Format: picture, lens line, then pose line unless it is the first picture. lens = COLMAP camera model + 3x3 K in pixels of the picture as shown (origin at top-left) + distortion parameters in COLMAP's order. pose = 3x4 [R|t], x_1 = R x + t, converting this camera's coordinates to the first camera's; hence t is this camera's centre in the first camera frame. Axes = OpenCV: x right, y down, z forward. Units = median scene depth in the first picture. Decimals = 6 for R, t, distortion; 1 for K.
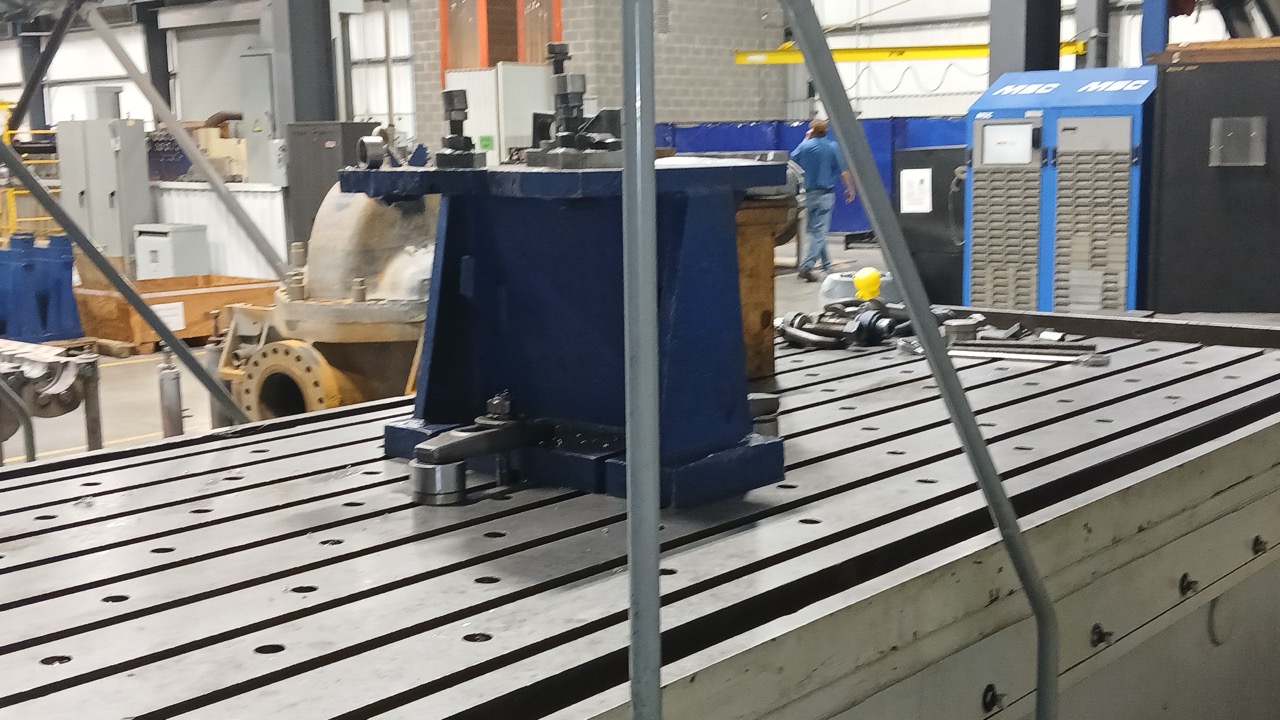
lens RADIAL K [[1543.9, 0, 640.0], [0, 1543.9, 360.0], [0, 0, 1]] dist [0.224479, -0.665741]
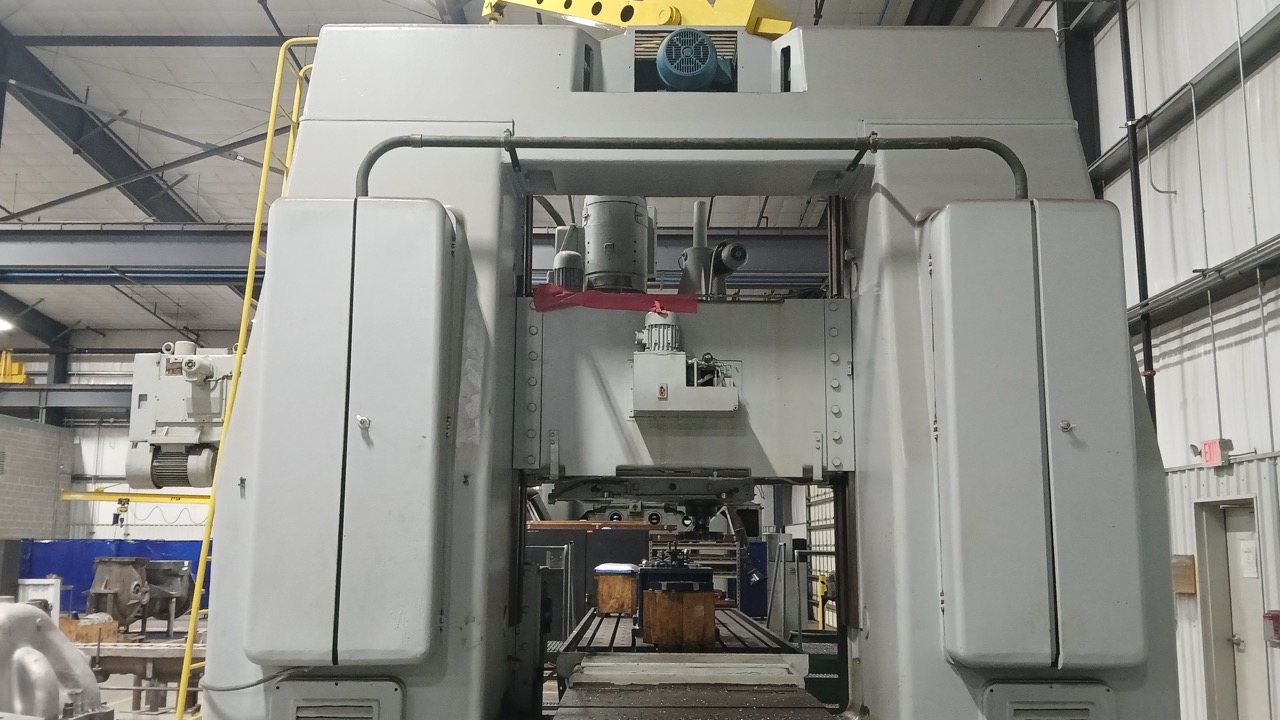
lens RADIAL K [[1128.6, 0, 642.3], [0, 1128.6, 372.5], [0, 0, 1]] dist [0.119779, -0.261098]
pose [[0.768090, 0.117600, 0.629450, -0.202122], [0.072725, 0.960610, -0.268214, 0.021786], [-0.636199, 0.251789, 0.729283, -0.152405]]
